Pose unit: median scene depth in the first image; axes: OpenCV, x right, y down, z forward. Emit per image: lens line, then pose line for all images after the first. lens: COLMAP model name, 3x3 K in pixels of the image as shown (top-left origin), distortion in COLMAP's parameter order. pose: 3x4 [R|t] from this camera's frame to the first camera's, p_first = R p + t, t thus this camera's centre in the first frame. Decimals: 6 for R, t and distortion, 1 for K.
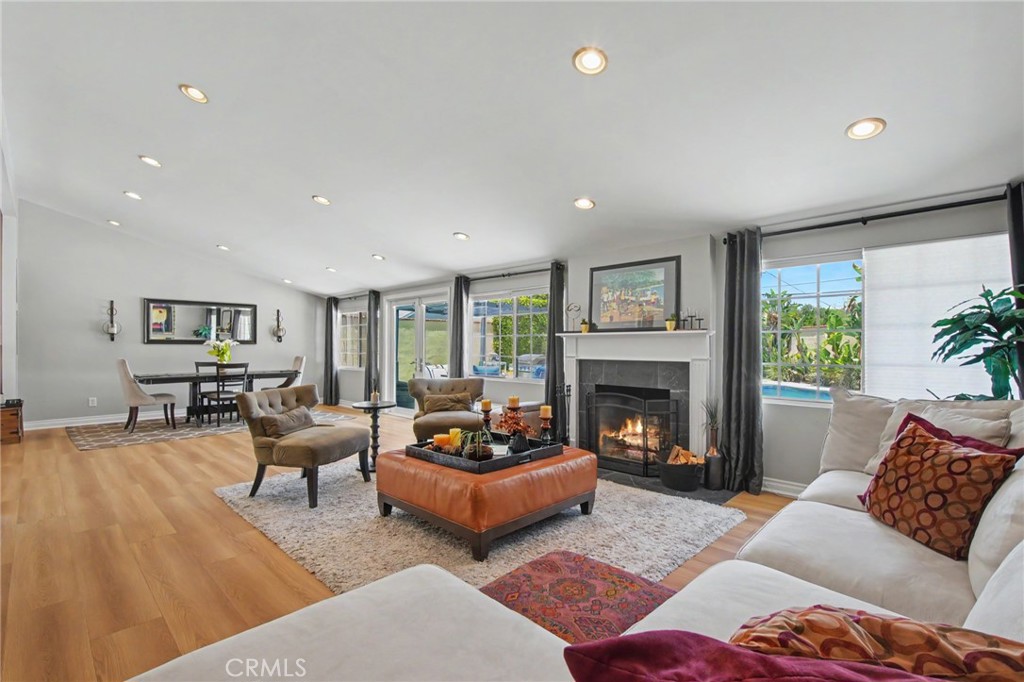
lens RADIAL K [[465.9, 0, 506.3], [0, 465.9, 347.9], [0, 0, 1]] dist [0.010513, -0.003593]
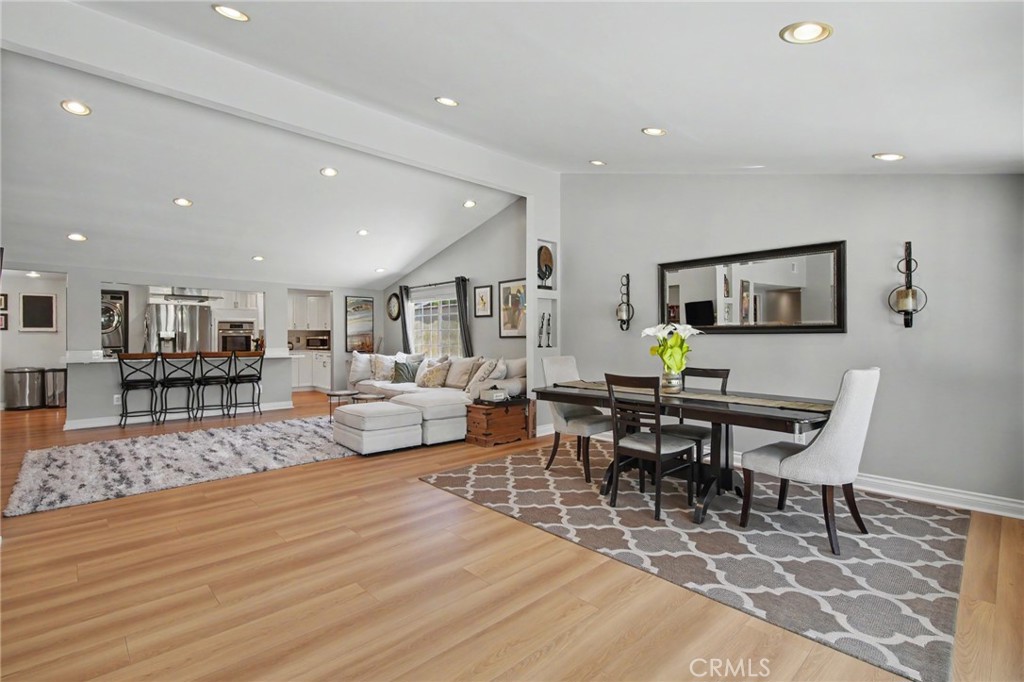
lens RADIAL K [[465.9, 0, 523.9], [0, 465.9, 341.3], [0, 0, 1]] dist [0.010513, -0.003593]
pose [[-0.020795, 0.006777, -0.999761, -0.129520], [-0.003526, 0.999970, 0.006852, -0.003163], [0.999778, 0.003667, -0.020770, 0.856065]]
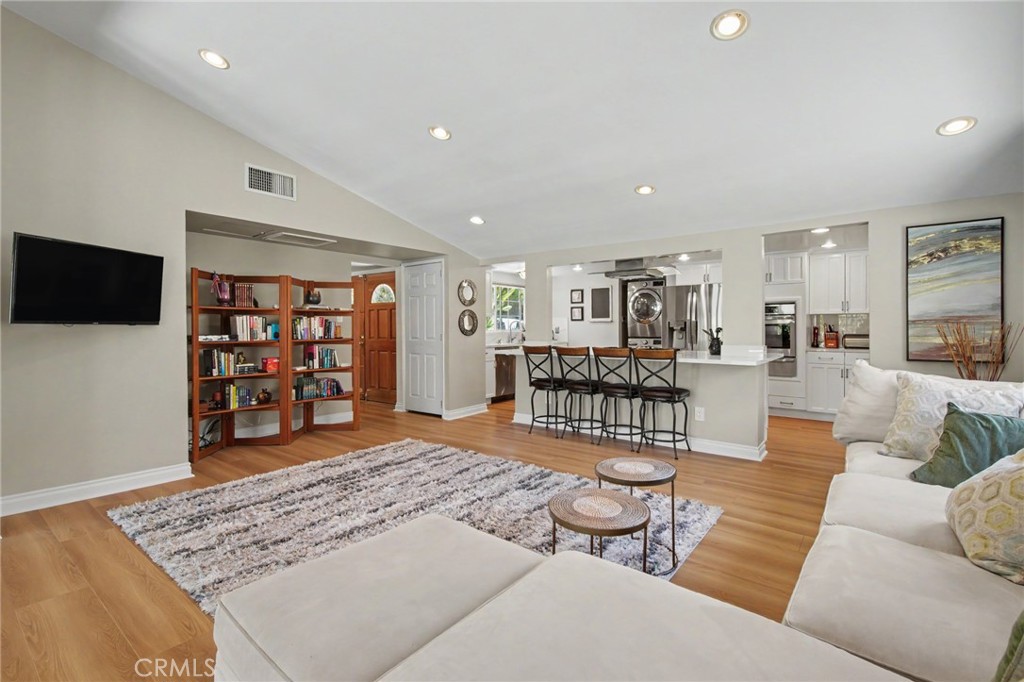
lens RADIAL K [[465.9, 0, 512.1], [0, 465.9, 336.0], [0, 0, 1]] dist [0.010513, -0.003593]
pose [[-0.992265, 0.002702, -0.124109, -0.816175], [0.000098, 0.999780, 0.020988, -0.002839], [0.124139, 0.020813, -0.992047, 0.828164]]
